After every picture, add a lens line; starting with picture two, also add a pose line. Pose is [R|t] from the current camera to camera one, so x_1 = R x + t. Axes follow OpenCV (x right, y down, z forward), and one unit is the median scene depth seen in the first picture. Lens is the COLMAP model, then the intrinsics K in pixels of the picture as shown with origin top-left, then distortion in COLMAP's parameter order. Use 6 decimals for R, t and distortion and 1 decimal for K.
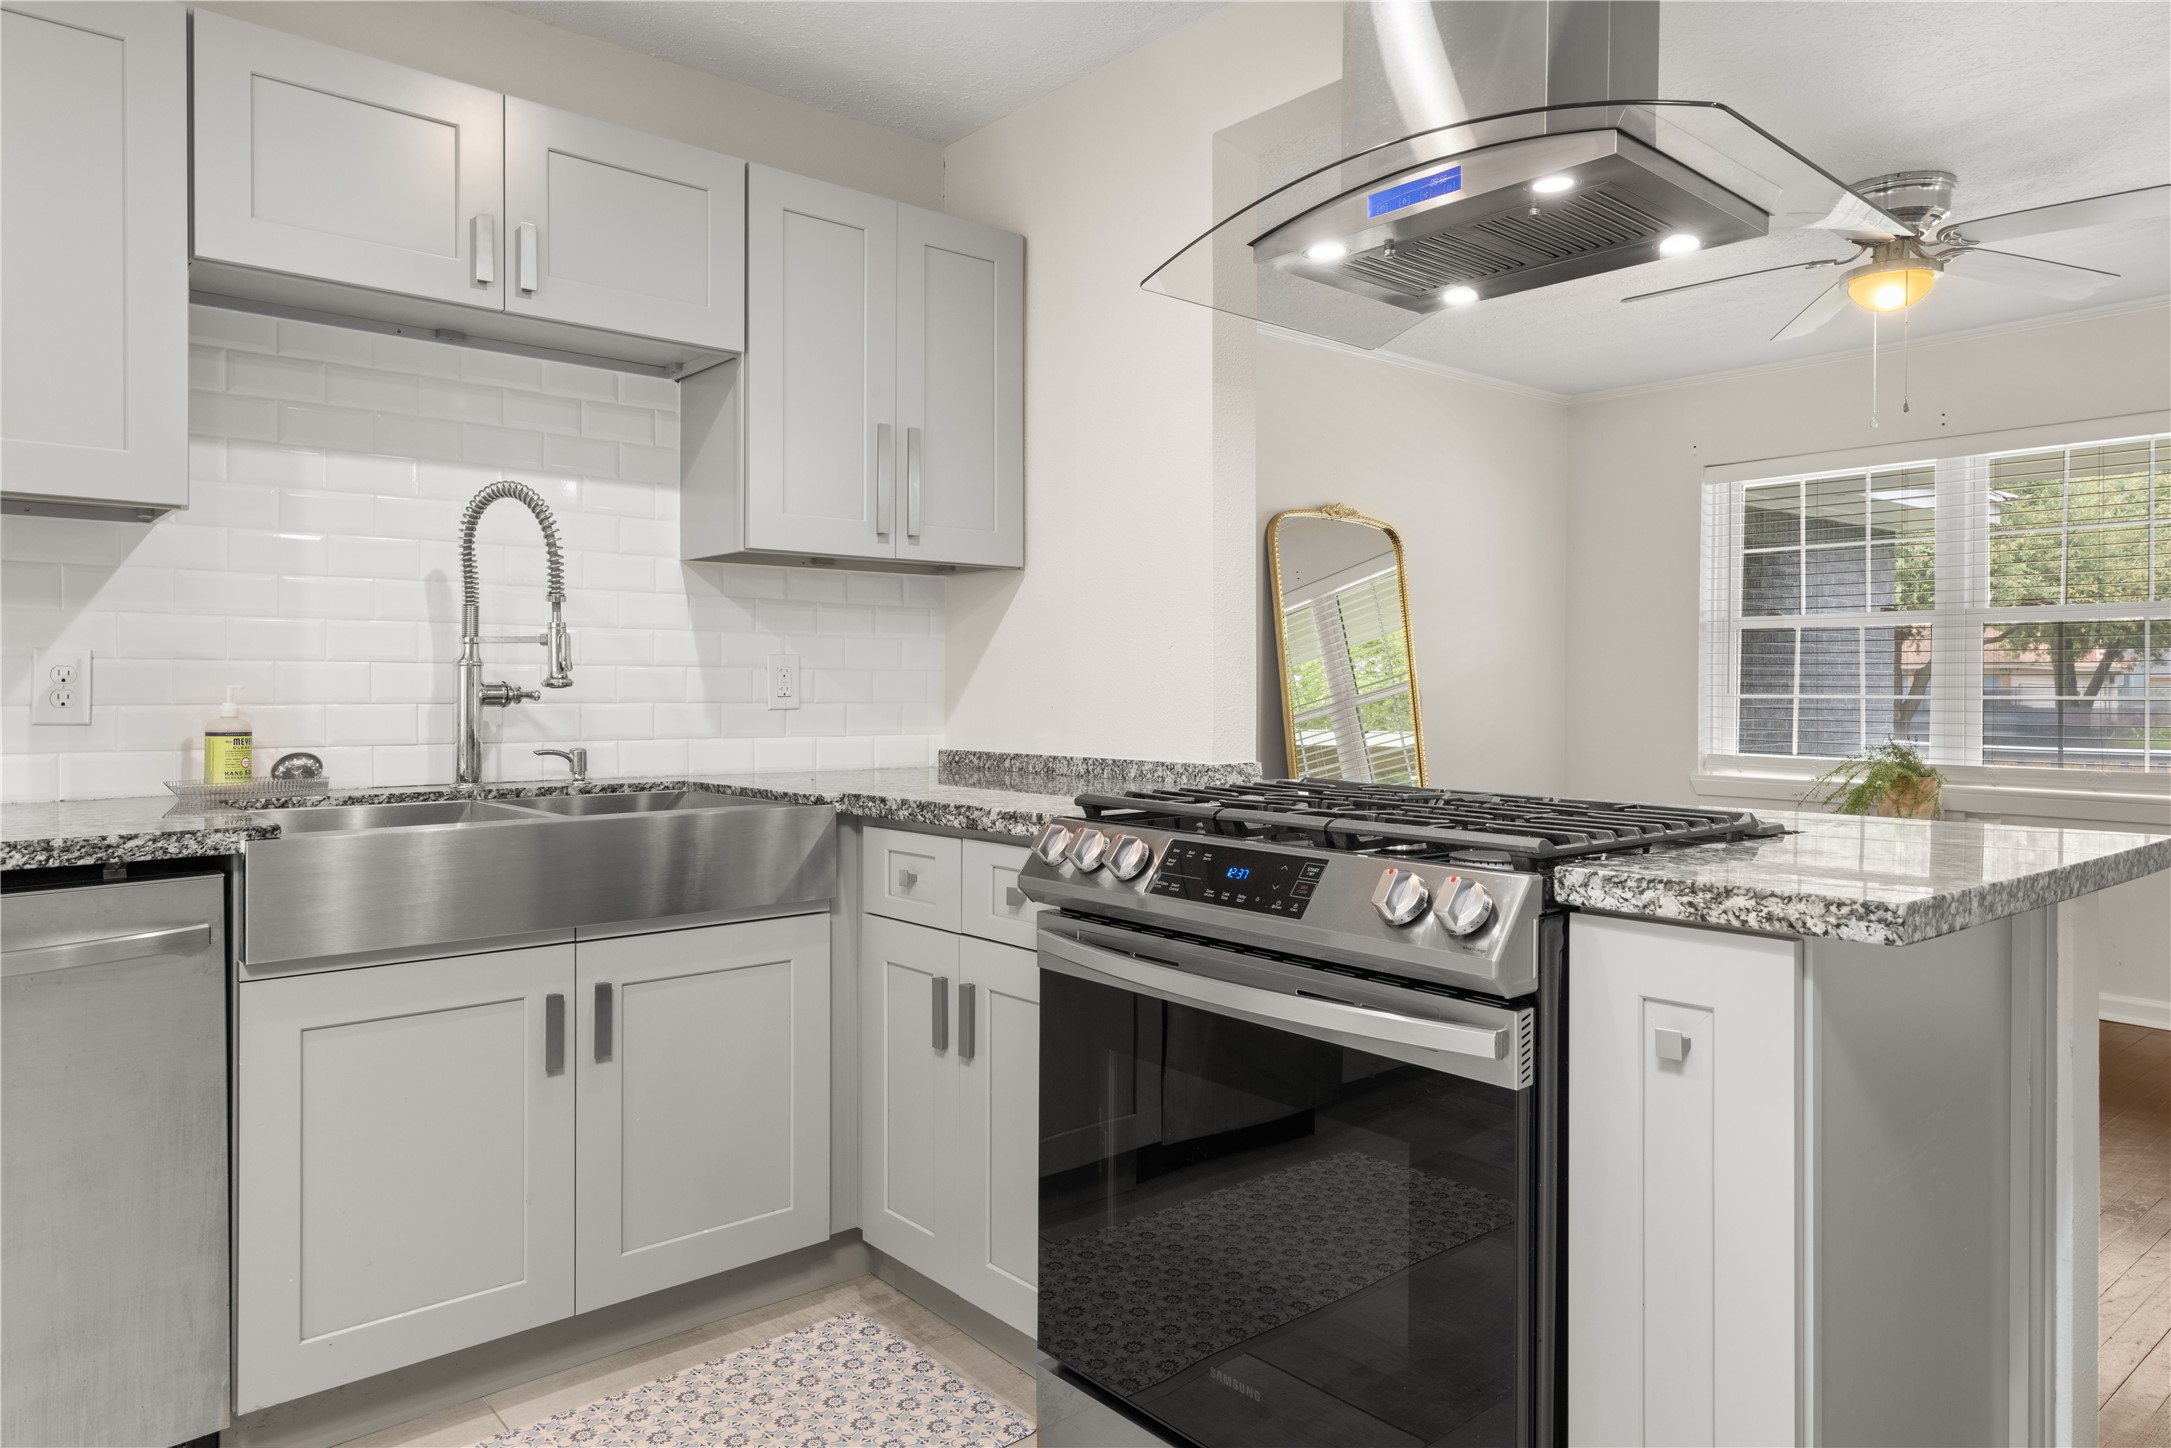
lens RADIAL K [[1358.0, 0, 1088.1], [0, 1358.0, 704.7], [0, 0, 1]] dist [0.011200, 0.004600]
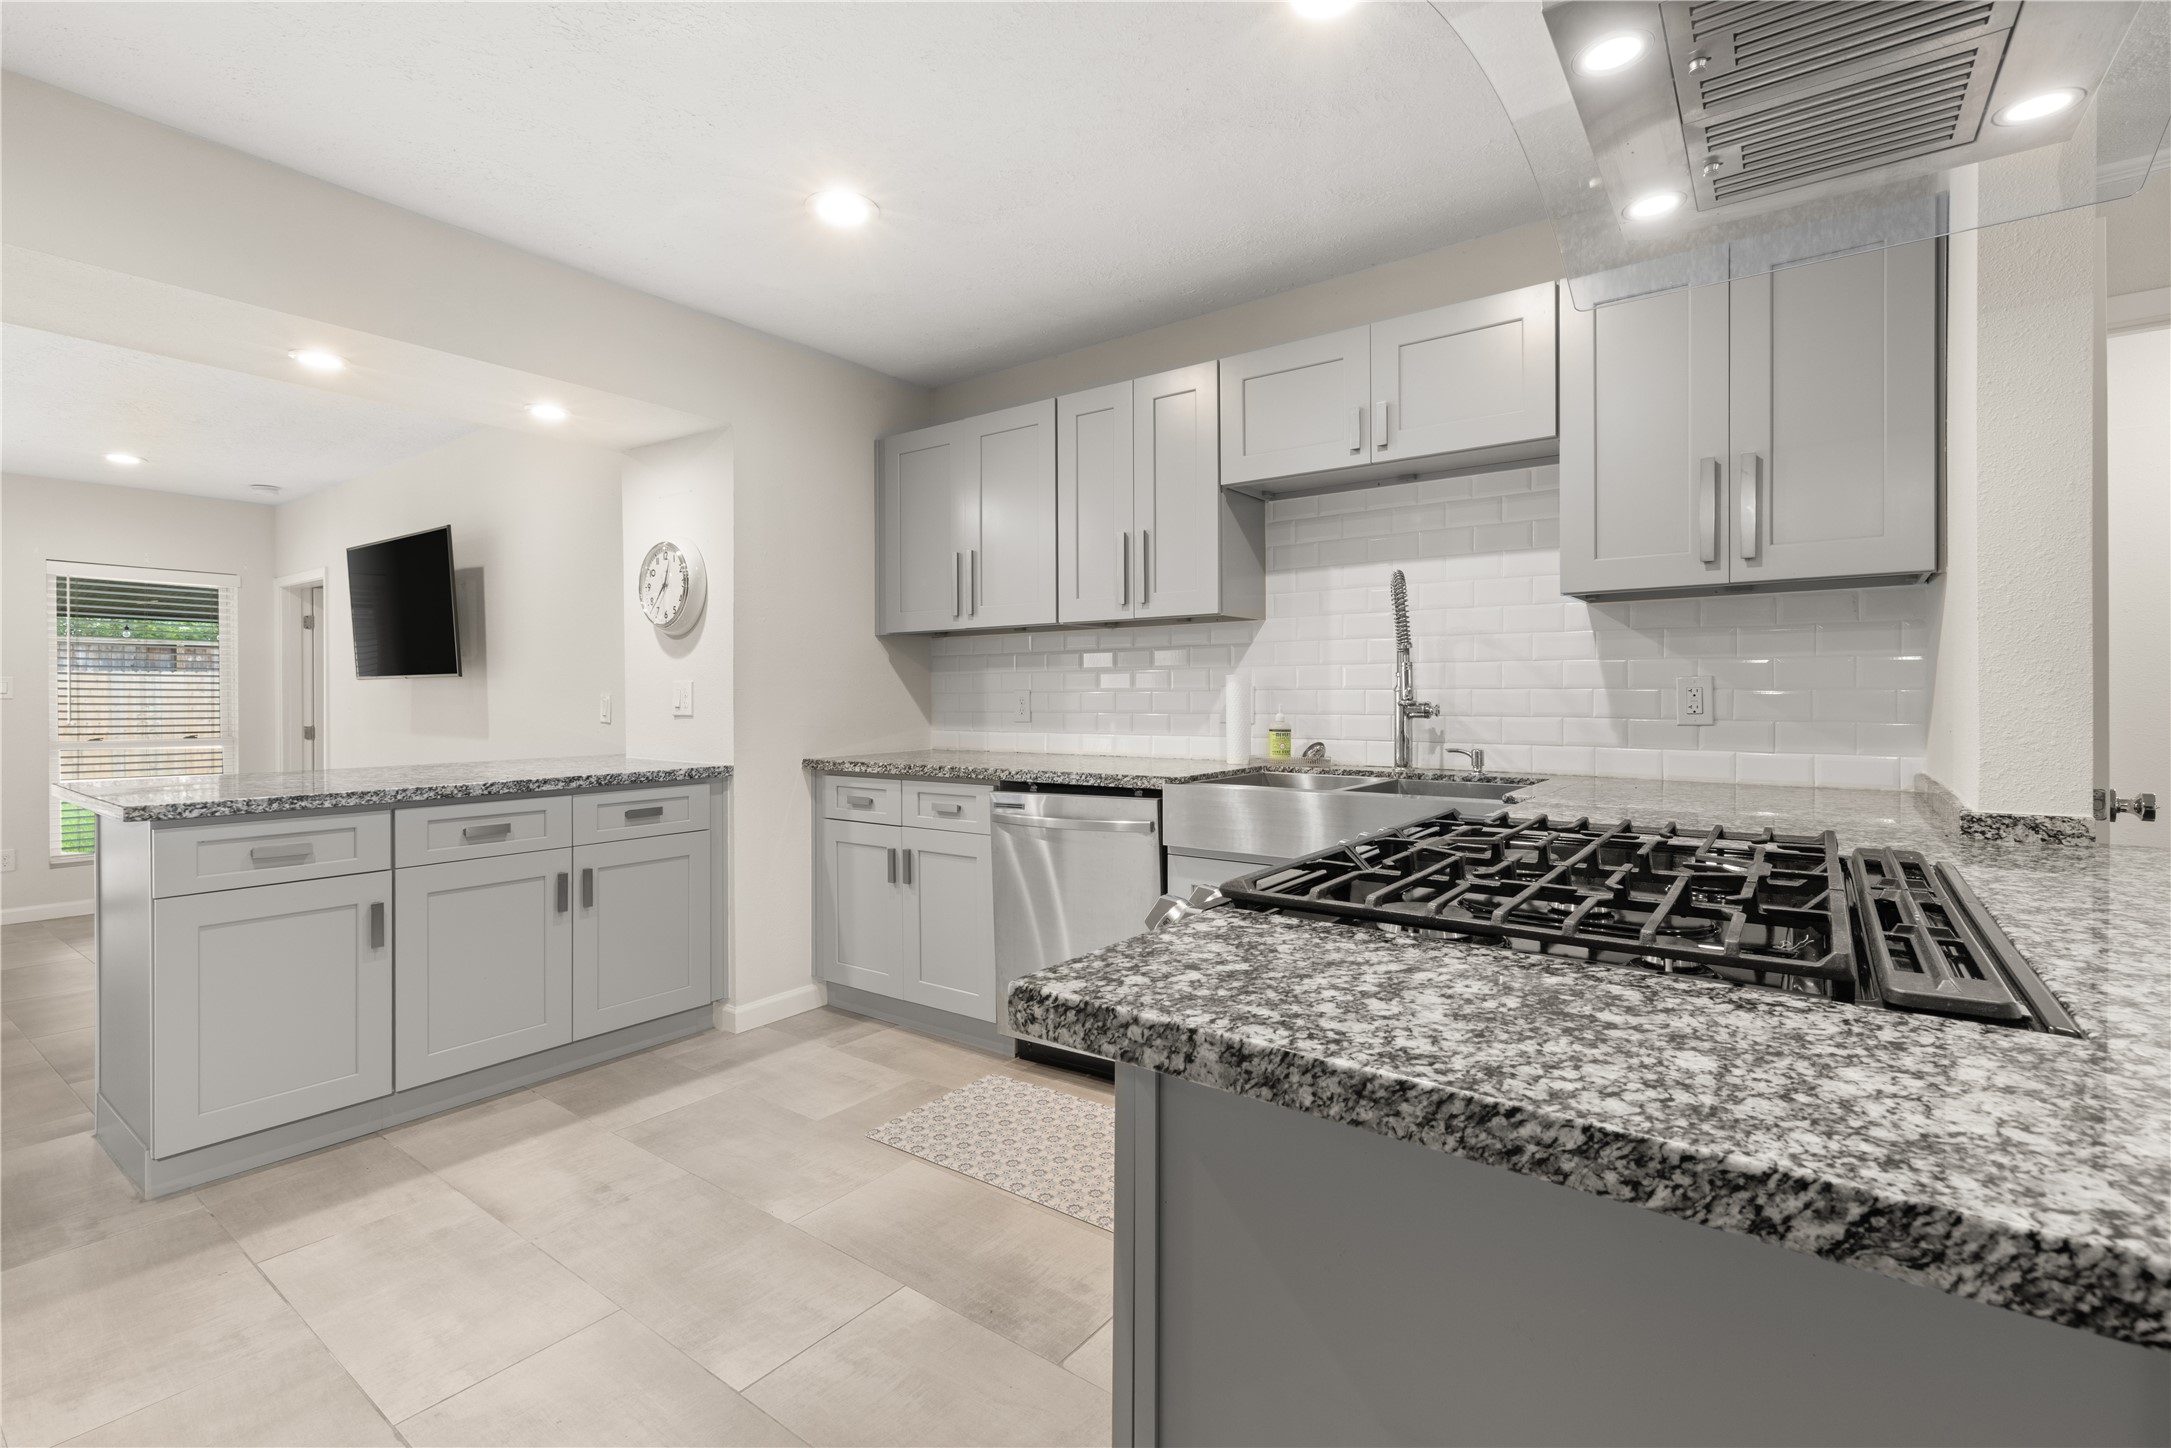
lens RADIAL K [[976.8, 0, 1041.3], [0, 976.8, 685.3], [0, 0, 1]] dist [0.004717, 0.000223]
pose [[0.213973, -0.018881, -0.976657, 0.513699], [-0.009905, 0.999720, -0.021497, -0.007560], [0.976789, 0.014274, 0.213726, 0.355579]]
